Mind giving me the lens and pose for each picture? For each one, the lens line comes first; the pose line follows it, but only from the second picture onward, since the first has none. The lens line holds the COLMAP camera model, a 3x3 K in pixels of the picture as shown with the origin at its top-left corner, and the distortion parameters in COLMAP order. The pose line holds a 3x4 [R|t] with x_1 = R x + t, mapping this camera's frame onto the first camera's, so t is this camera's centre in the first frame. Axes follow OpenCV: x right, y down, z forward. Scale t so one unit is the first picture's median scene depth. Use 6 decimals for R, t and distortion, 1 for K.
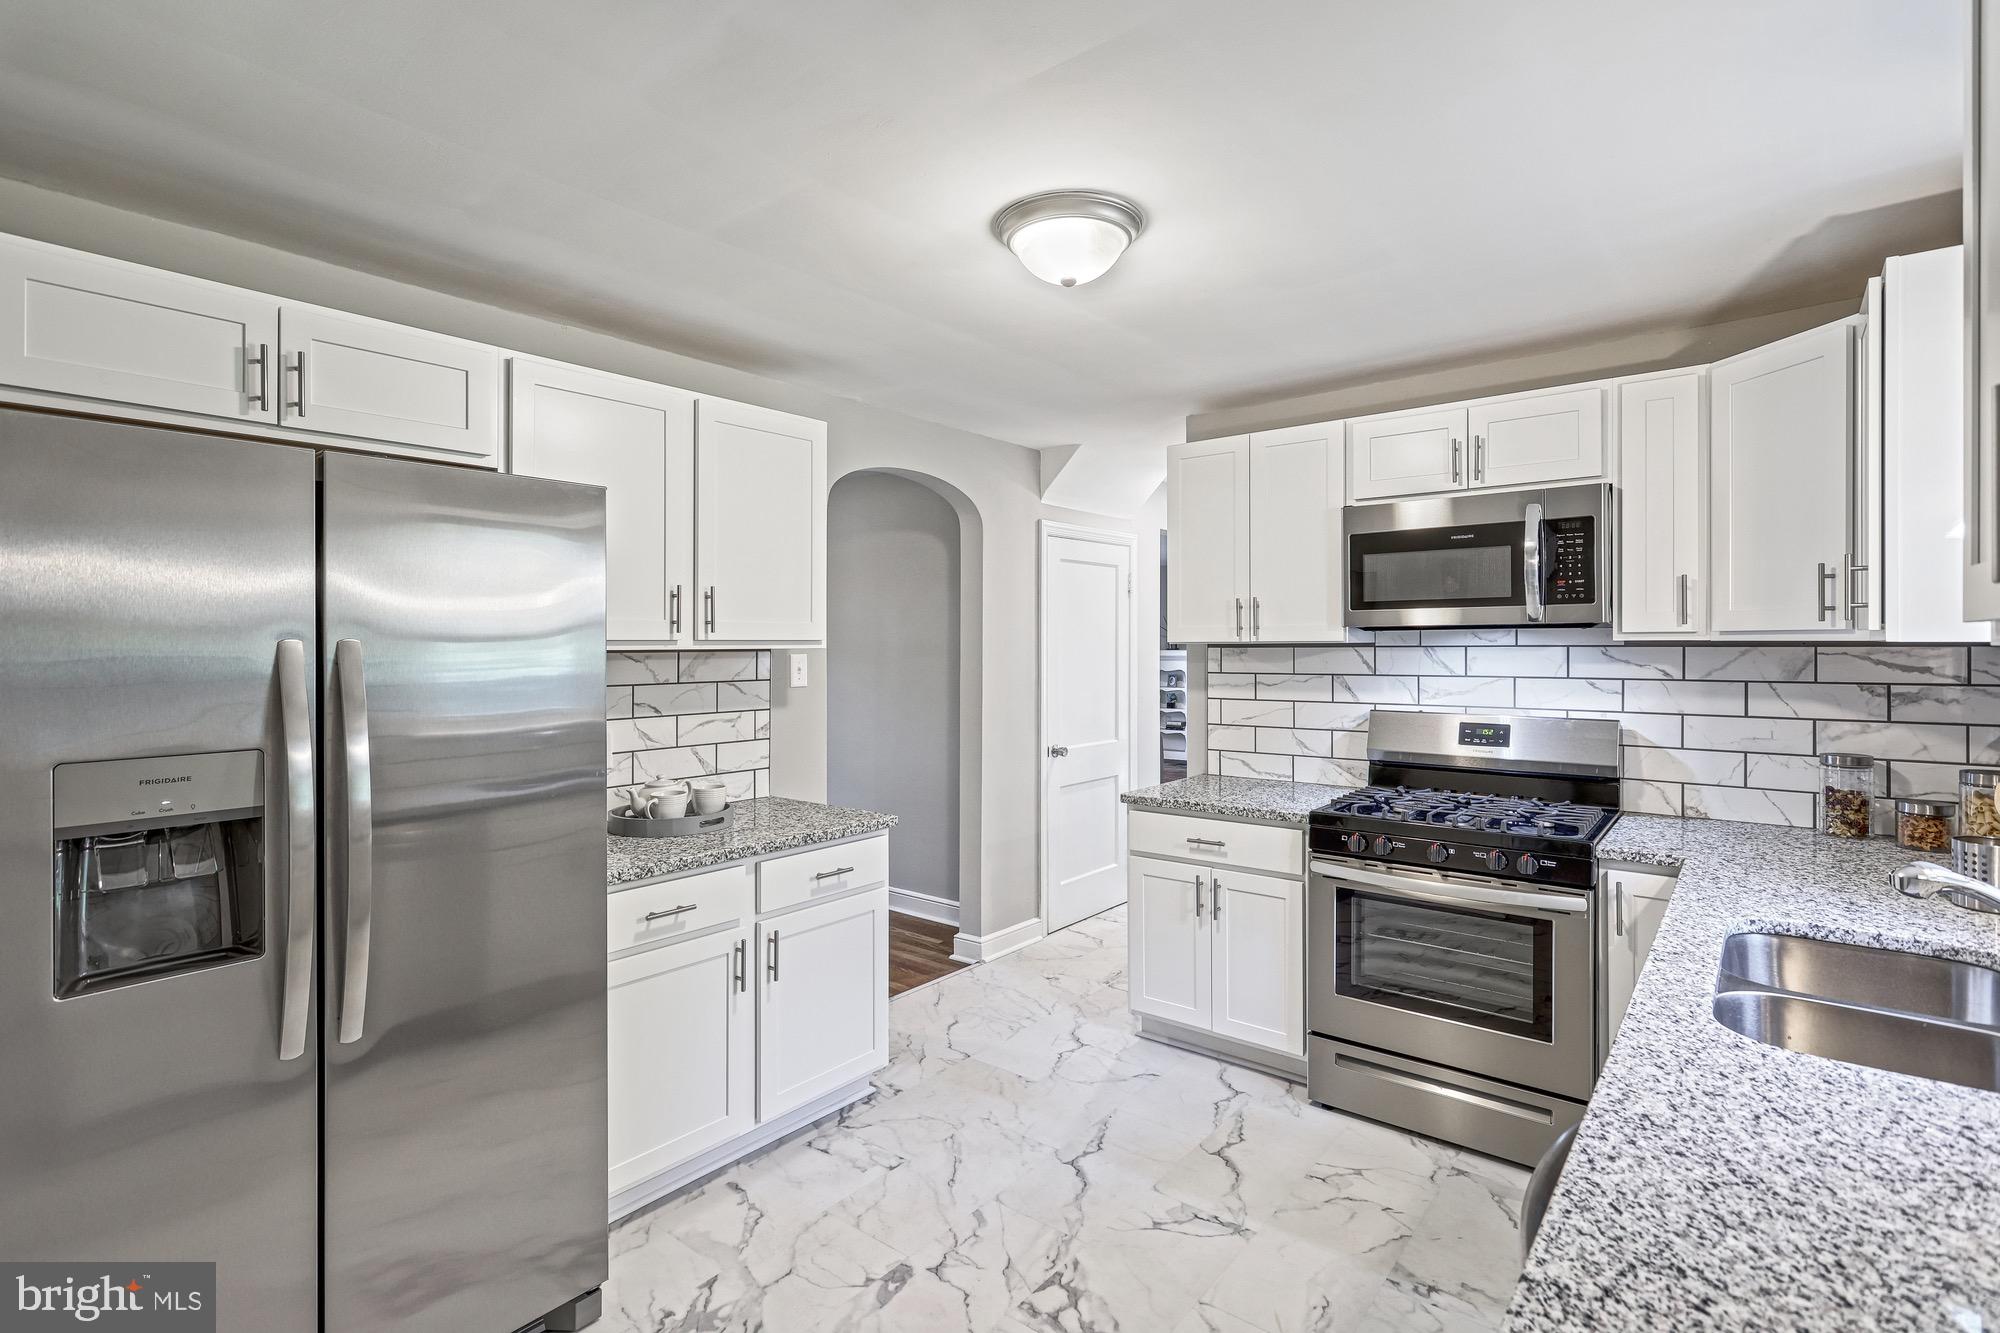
lens RADIAL K [[947.1, 0, 1002.5], [0, 947.1, 649.4], [0, 0, 1]] dist [-0.007971, 0.004346]
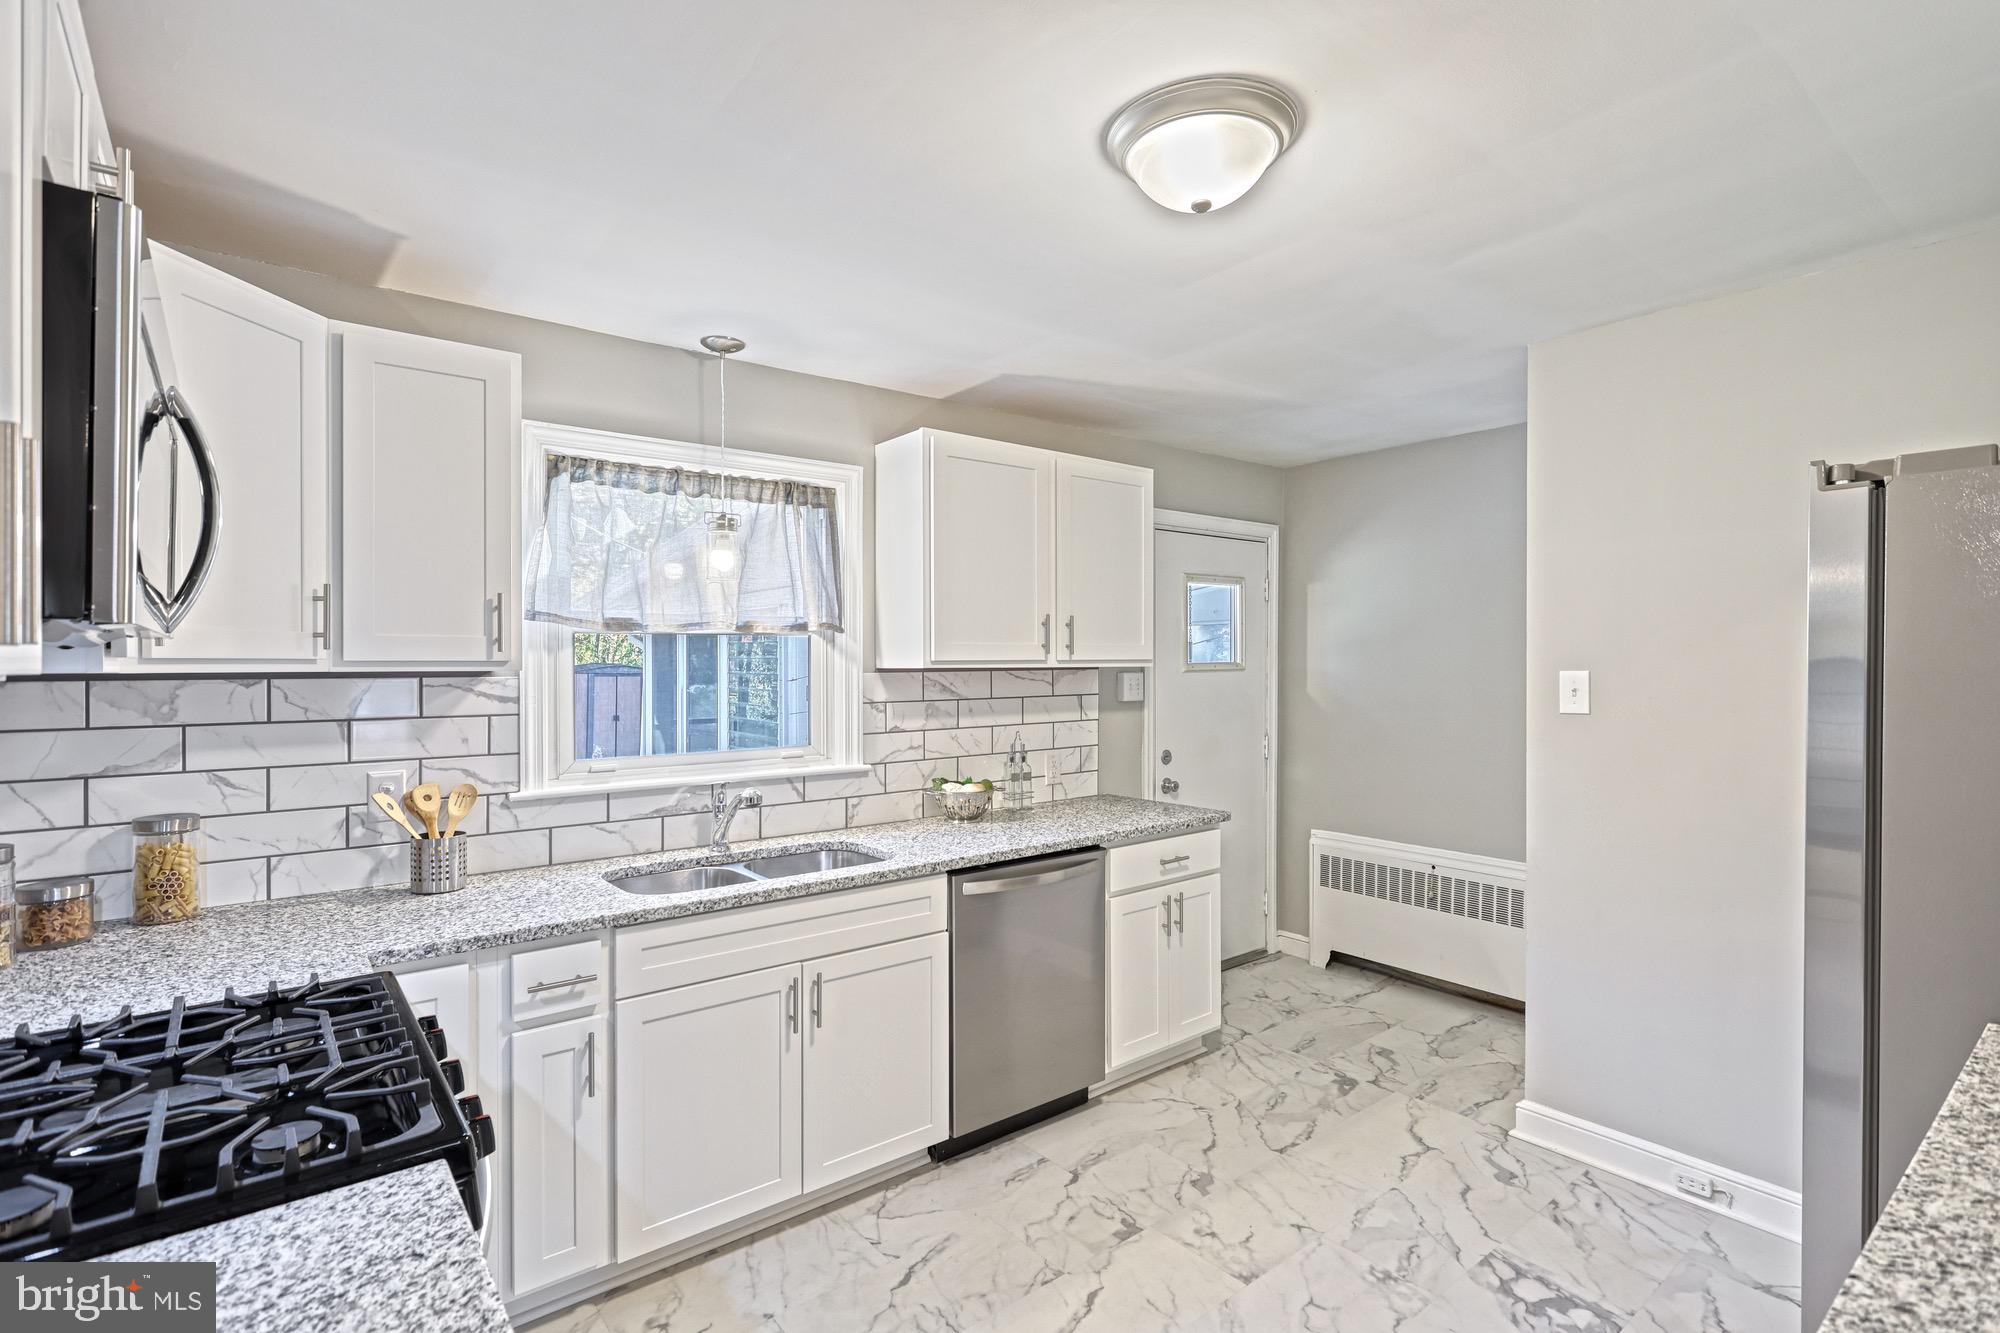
lens RADIAL K [[947.1, 0, 993.3], [0, 947.1, 665.6], [0, 0, 1]] dist [-0.007971, 0.004346]
pose [[-0.974269, 0.010498, 0.225142, 0.043874], [0.012421, 0.999897, 0.007126, -0.010004], [-0.225044, 0.009739, -0.974300, 1.291120]]
